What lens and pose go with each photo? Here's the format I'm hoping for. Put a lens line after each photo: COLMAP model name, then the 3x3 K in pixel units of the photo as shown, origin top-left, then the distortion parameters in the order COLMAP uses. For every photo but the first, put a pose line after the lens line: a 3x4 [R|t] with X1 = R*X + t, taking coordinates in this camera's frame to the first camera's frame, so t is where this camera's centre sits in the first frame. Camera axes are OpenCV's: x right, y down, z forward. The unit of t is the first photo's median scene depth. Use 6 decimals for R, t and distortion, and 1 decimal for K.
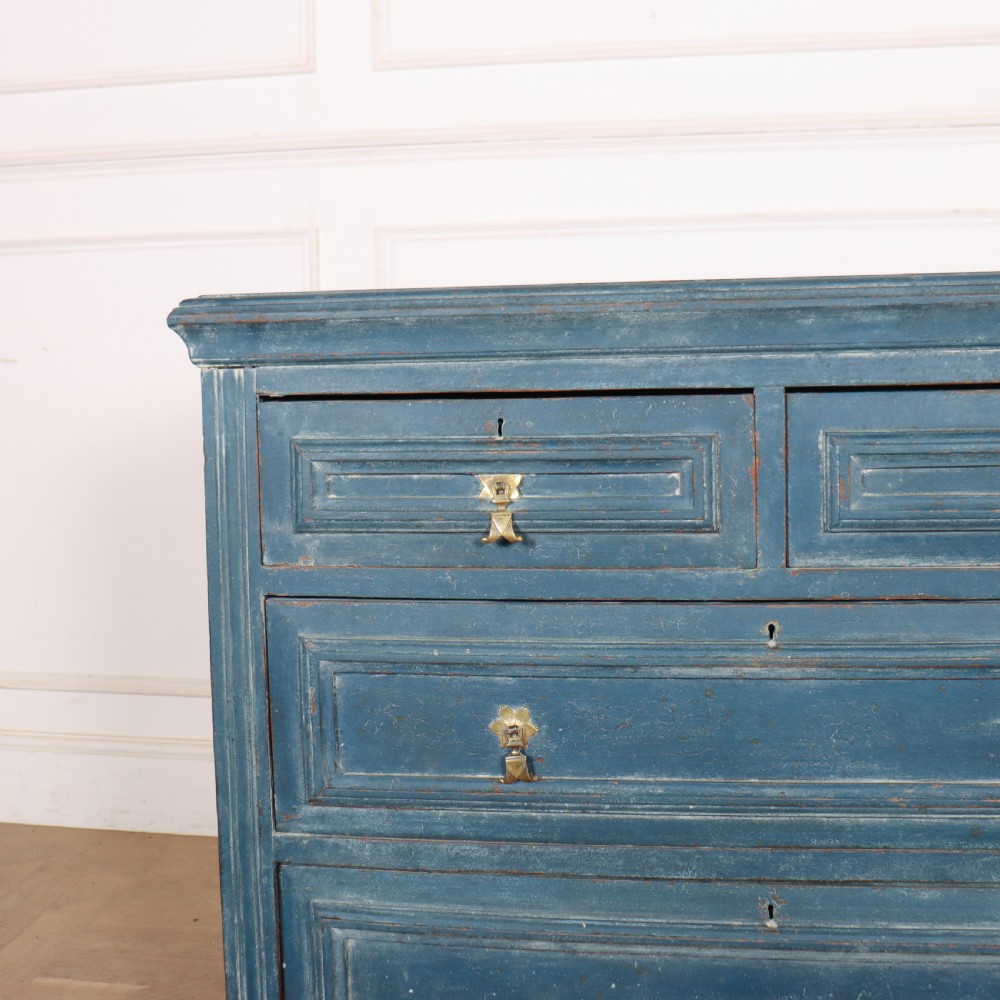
lens RADIAL K [[1358.9, 0, 453.9], [0, 1358.9, 442.9], [0, 0, 1]] dist [-0.137949, 0.000000]
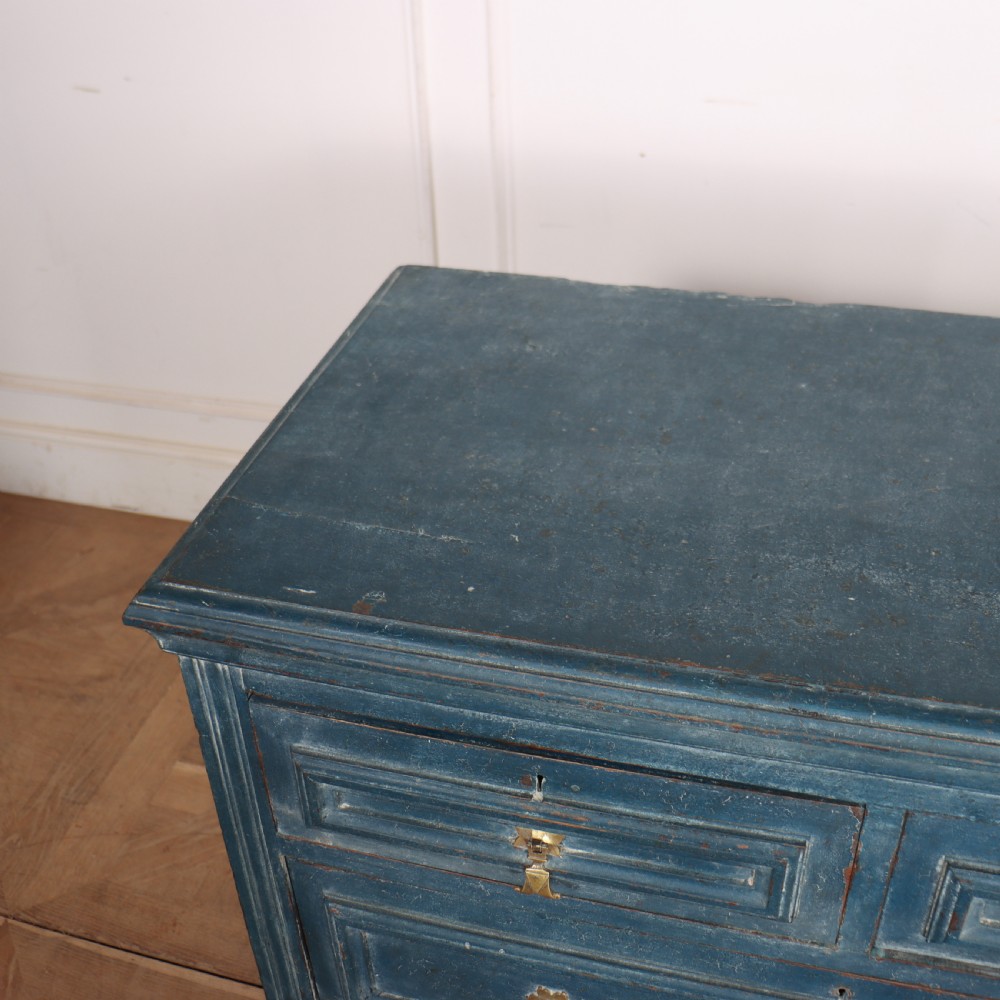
lens RADIAL K [[1180.3, 0, 501.8], [0, 1180.3, 466.9], [0, 0, 1]] dist [-0.107024, 0.000000]
pose [[0.994499, 0.048159, -0.093018, 0.067394], [0.005254, 0.863986, 0.503488, -0.521537], [0.104614, -0.501207, 0.858981, 0.498547]]
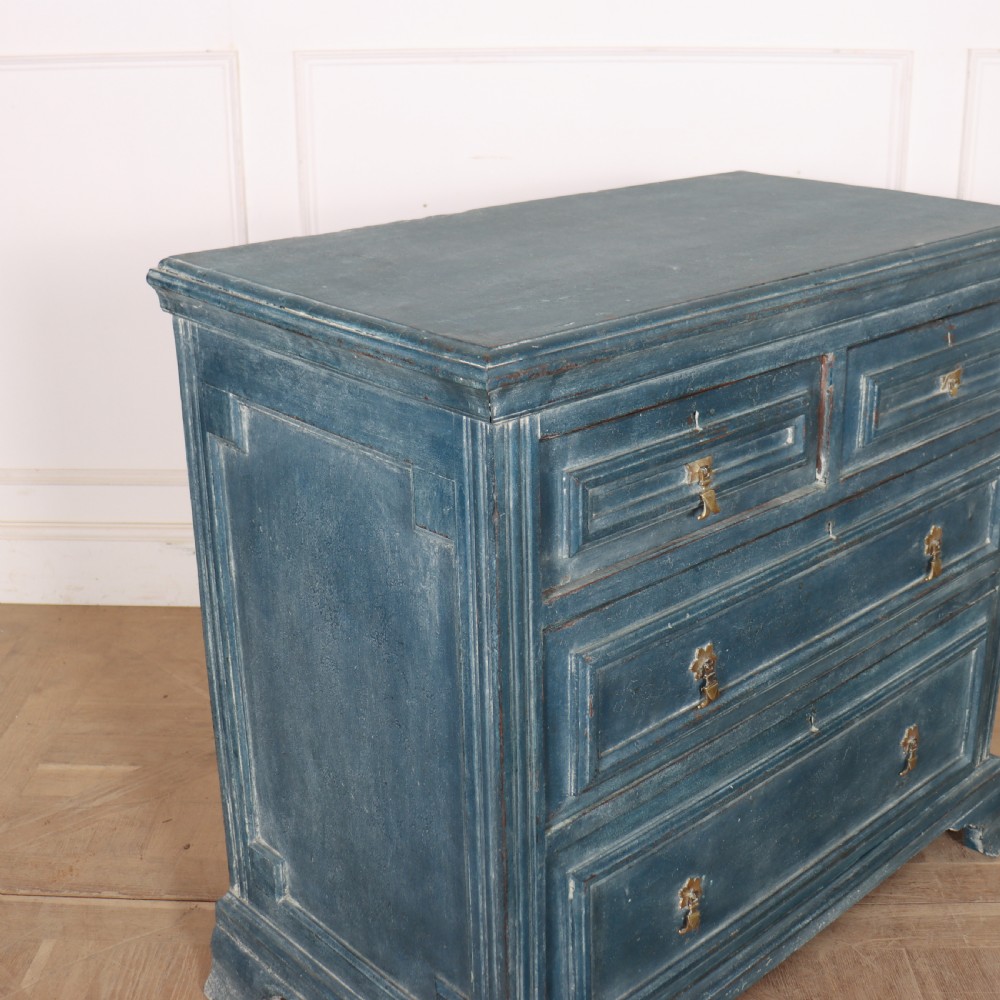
lens RADIAL K [[1358.9, 0, 508.9], [0, 1358.9, 445.6], [0, 0, 1]] dist [-0.137949, 0.000000]
pose [[0.616123, -0.238532, 0.750663, -0.916934], [0.037506, 0.960845, 0.274536, -0.307859], [-0.786757, -0.140993, 0.600945, 0.453269]]
